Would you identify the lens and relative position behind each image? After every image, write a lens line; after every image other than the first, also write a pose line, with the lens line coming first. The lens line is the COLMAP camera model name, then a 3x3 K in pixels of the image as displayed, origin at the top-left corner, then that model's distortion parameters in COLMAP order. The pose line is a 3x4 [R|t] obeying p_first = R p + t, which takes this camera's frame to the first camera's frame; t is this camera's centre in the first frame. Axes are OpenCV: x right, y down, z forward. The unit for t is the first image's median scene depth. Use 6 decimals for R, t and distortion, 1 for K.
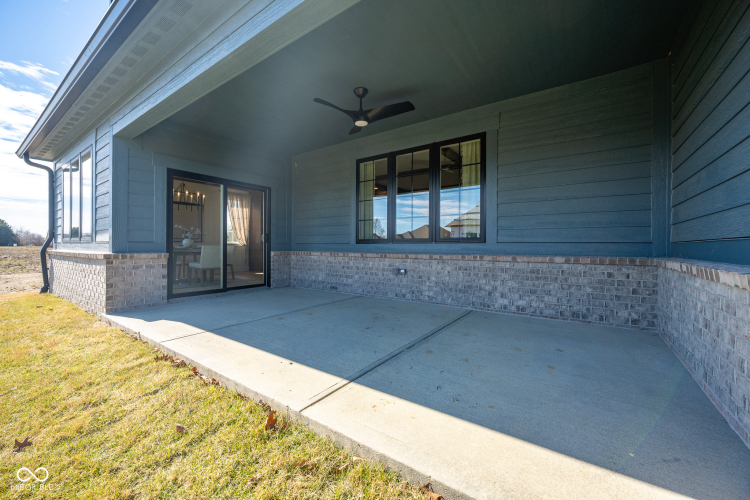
lens RADIAL K [[298.1, 0, 375.0], [0, 298.1, 250.0], [0, 0, 1]] dist [-0.002520, -0.000199]
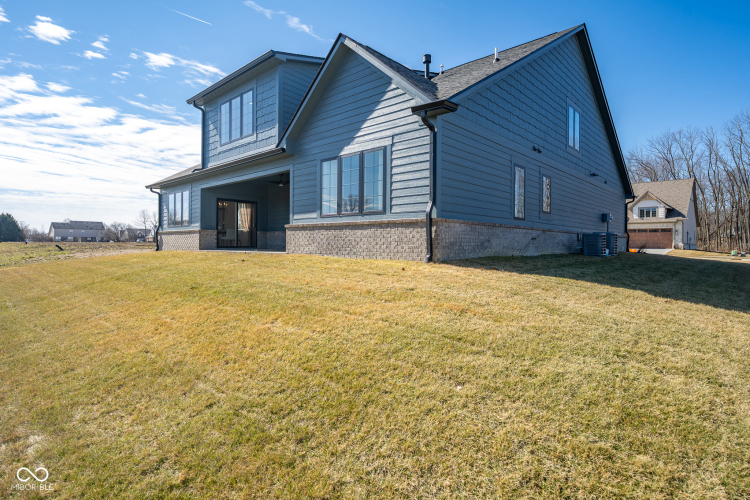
lens RADIAL K [[397.9, 0, 375.0], [0, 397.9, 250.0], [0, 0, 1]] dist [0.003639, 0.000414]
pose [[0.992623, 0.004946, -0.121137, 0.876912], [-0.005158, 0.999986, -0.001437, 0.144556], [0.121128, 0.002052, 0.992635, -1.829034]]
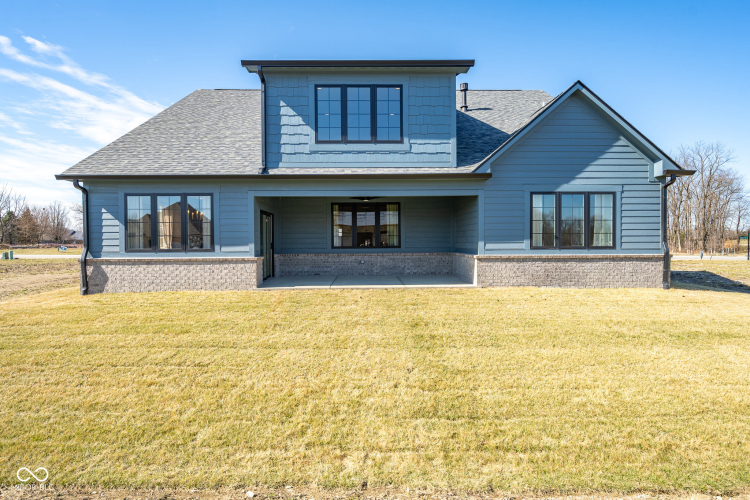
lens RADIAL K [[423.7, 0, 375.0], [0, 423.7, 250.0], [0, 0, 1]] dist [0.001369, 0.000261]
pose [[0.793608, -0.019536, 0.608116, -1.355098], [0.015874, 0.999809, 0.011404, -0.036357], [-0.608222, 0.000603, 0.793766, -1.156792]]
